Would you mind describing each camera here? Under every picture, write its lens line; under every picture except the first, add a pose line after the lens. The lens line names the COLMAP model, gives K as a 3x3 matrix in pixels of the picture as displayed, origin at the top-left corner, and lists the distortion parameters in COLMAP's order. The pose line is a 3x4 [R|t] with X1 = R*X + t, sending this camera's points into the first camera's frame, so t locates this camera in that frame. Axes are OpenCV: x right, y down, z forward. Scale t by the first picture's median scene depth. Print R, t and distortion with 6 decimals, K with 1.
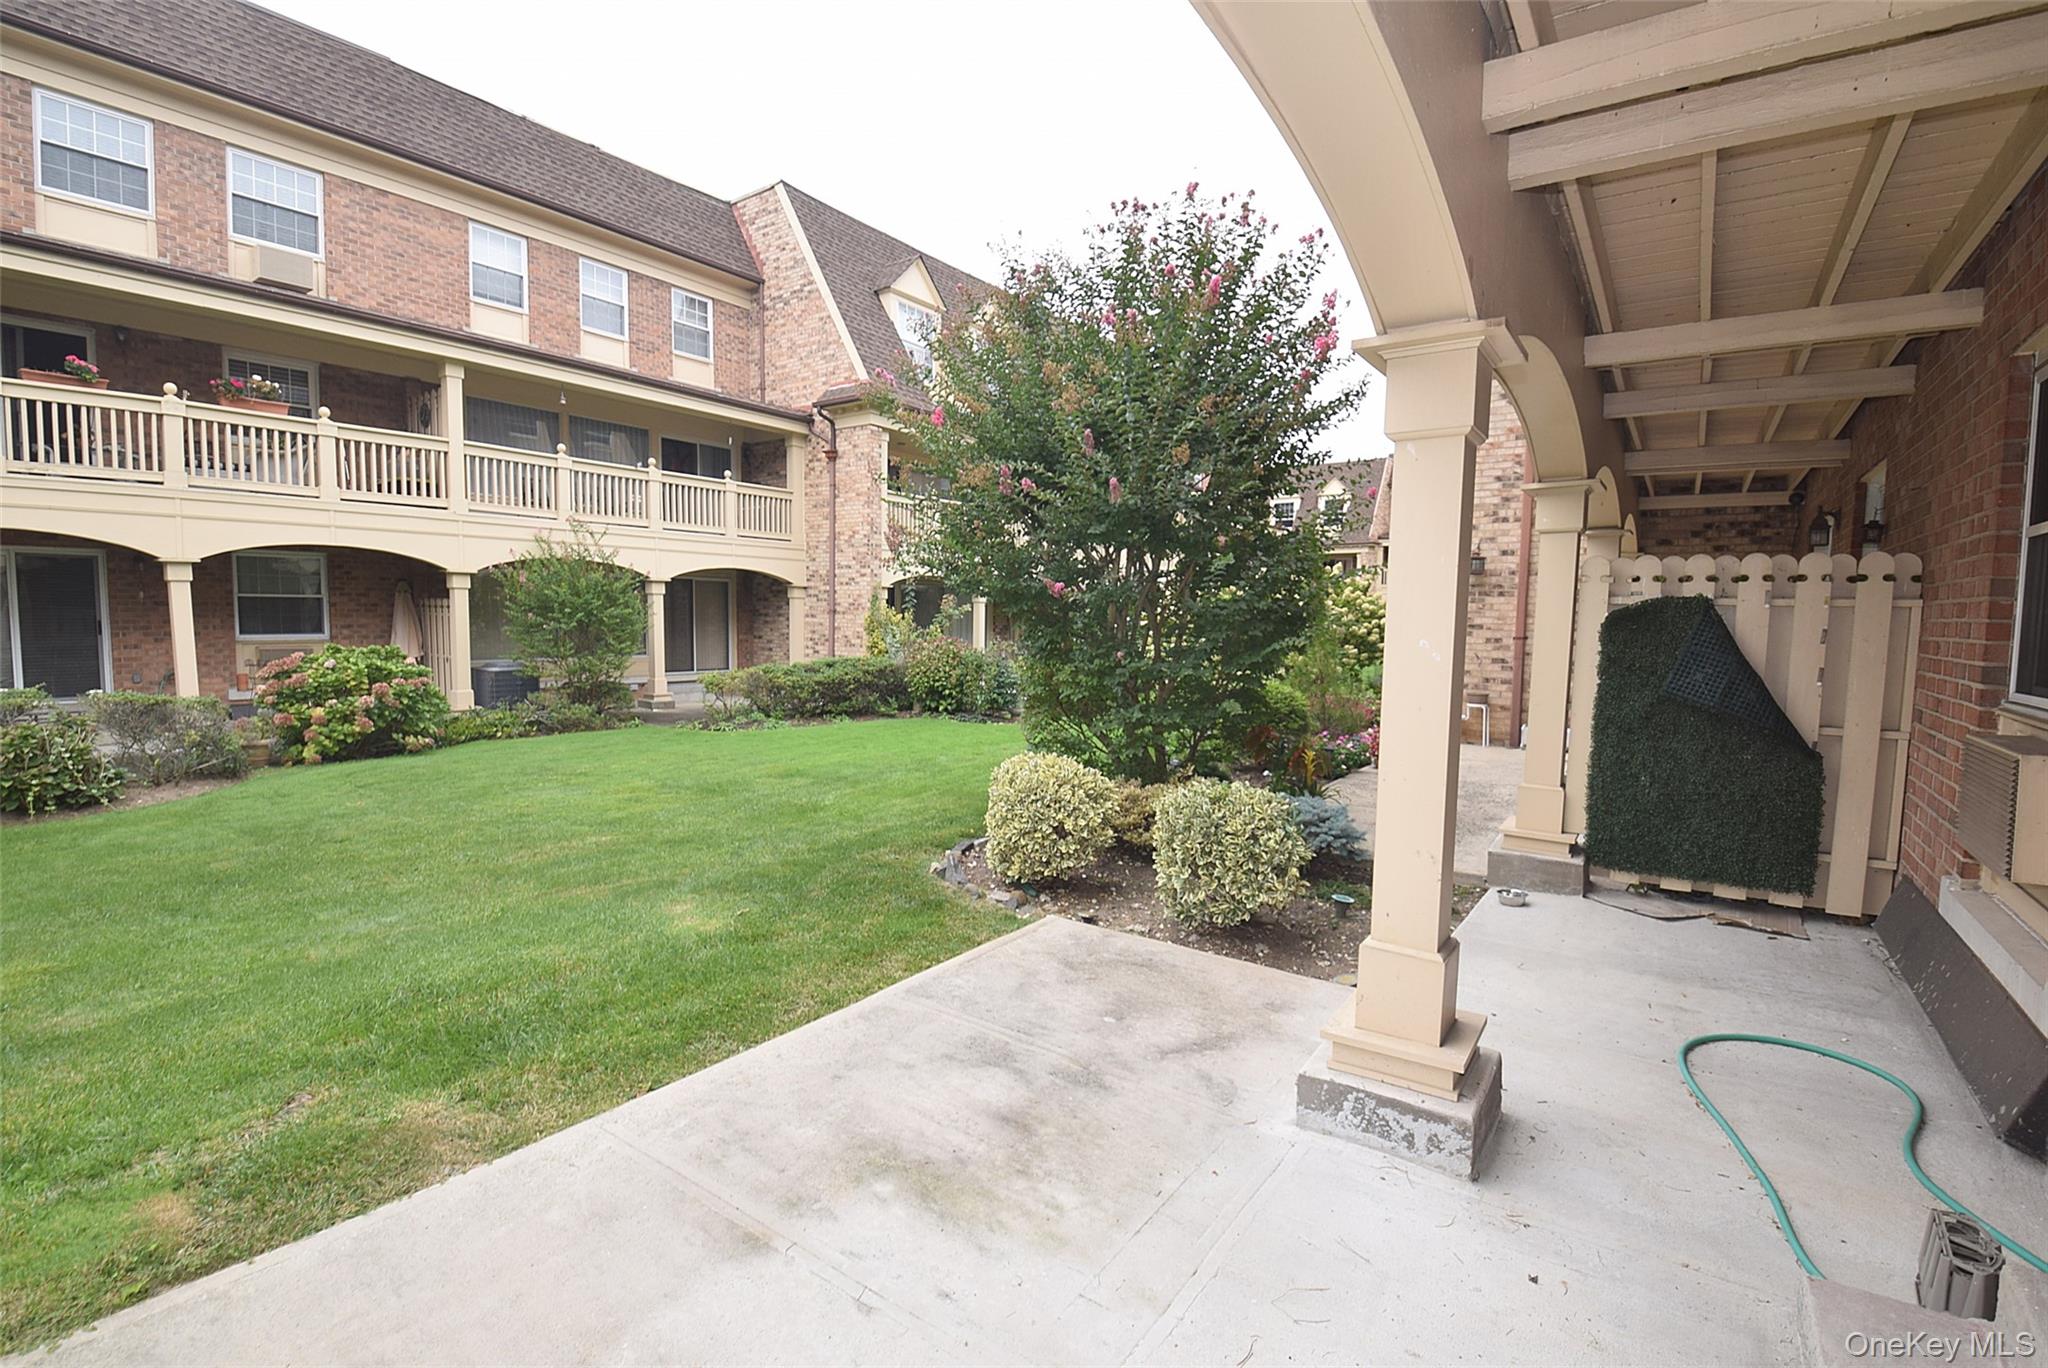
lens RADIAL K [[911.9, 0, 1025.0], [0, 911.9, 699.6], [0, 0, 1]] dist [0.015507, -0.026660]
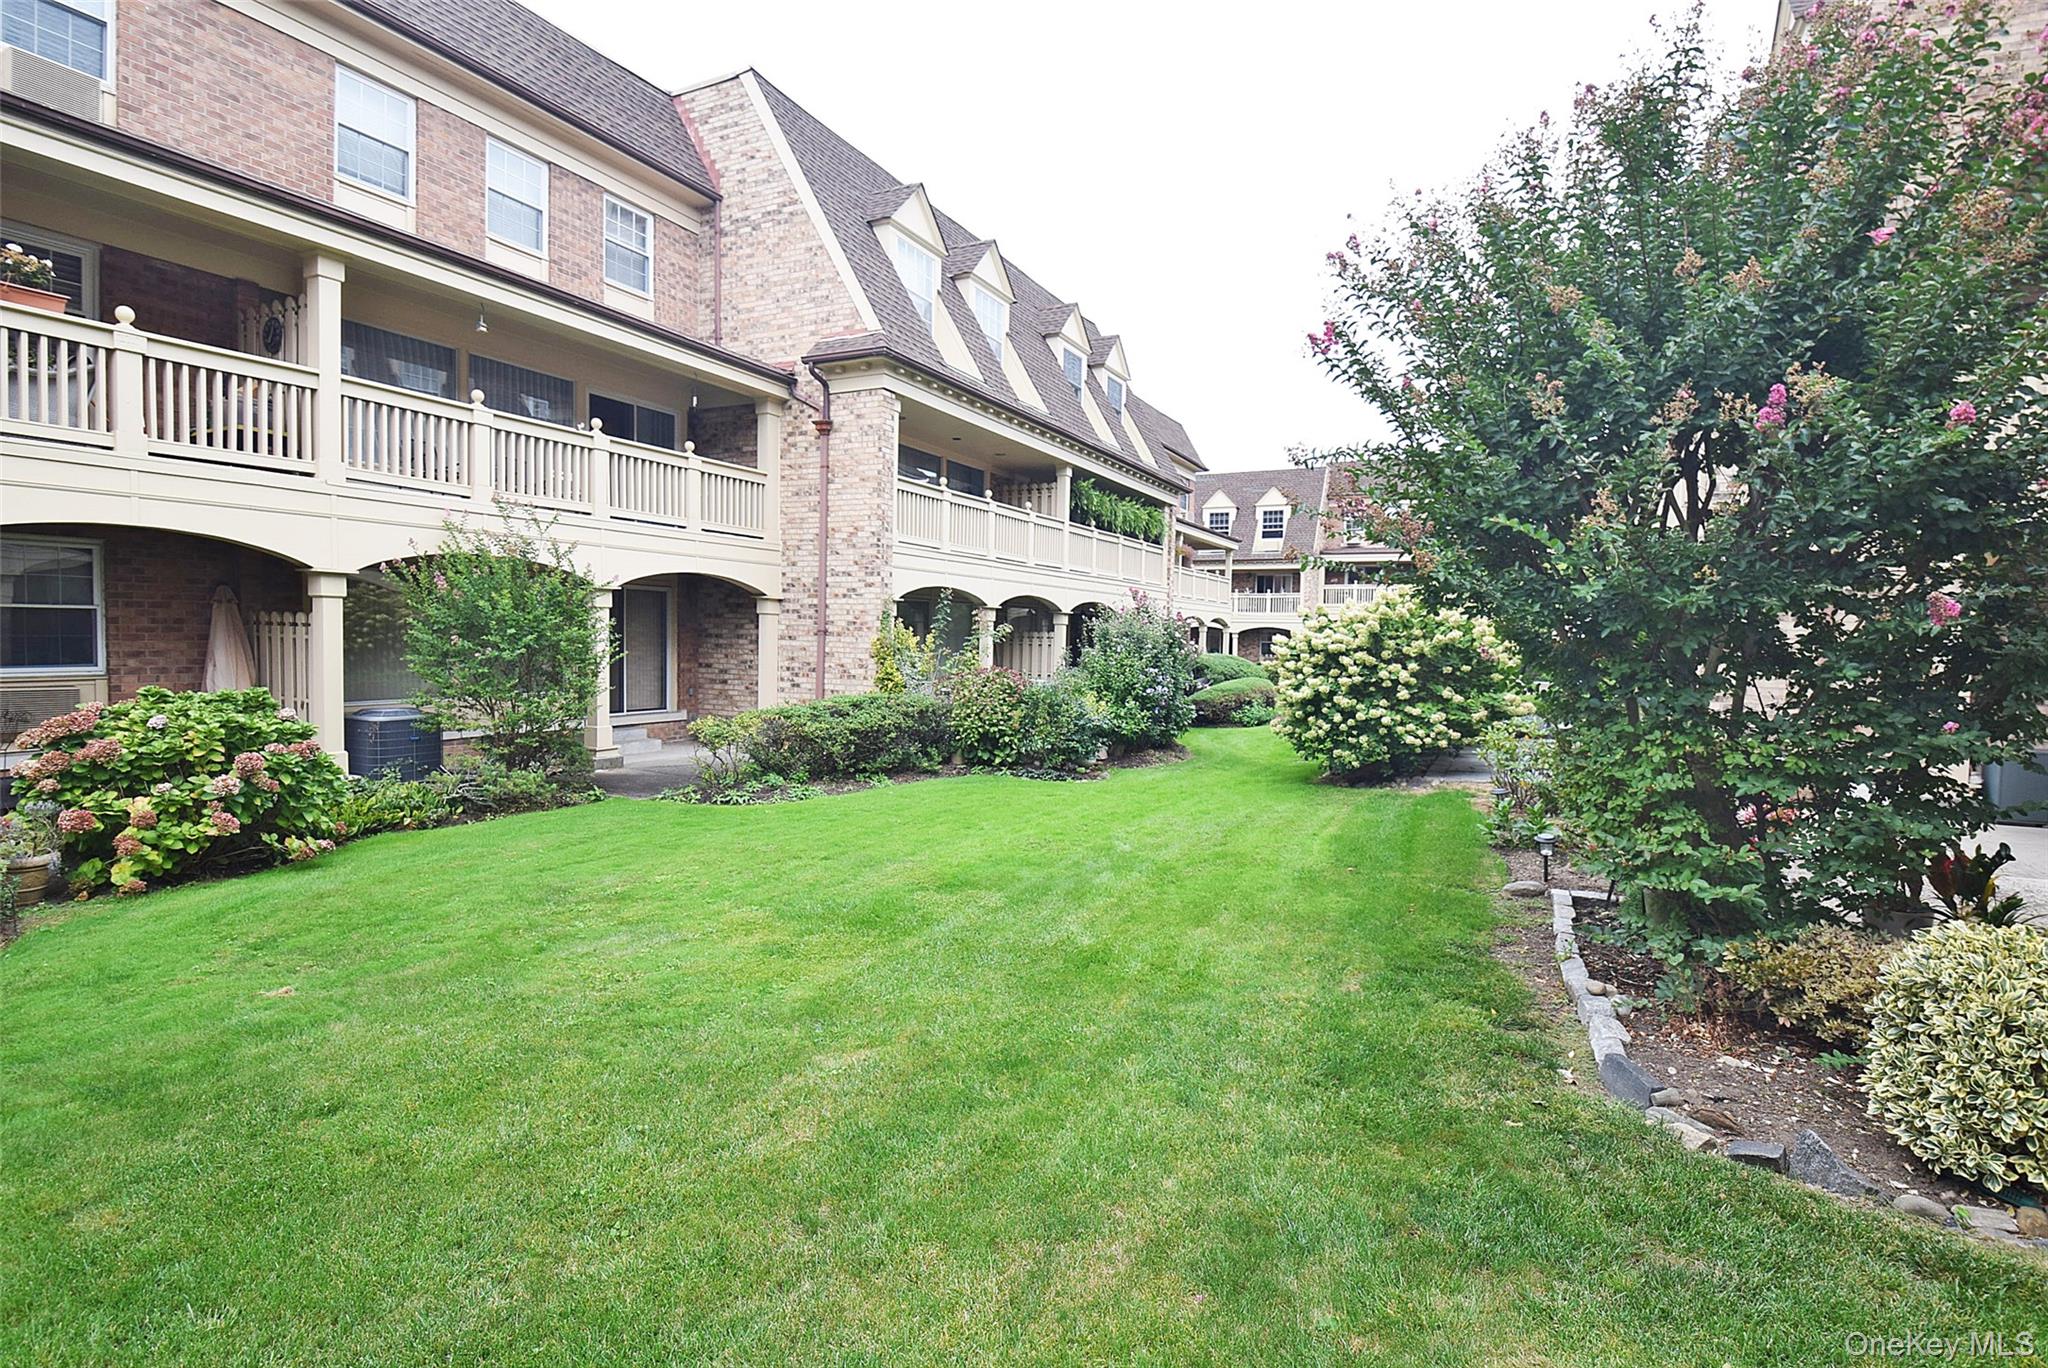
lens RADIAL K [[996.5, 0, 1026.6], [0, 996.5, 697.3], [0, 0, 1]] dist [-0.001754, -0.014364]
pose [[0.985171, -0.005813, 0.171475, -0.215425], [0.010577, 0.999583, -0.026882, -0.021771], [-0.171248, 0.028298, 0.984822, 0.185236]]
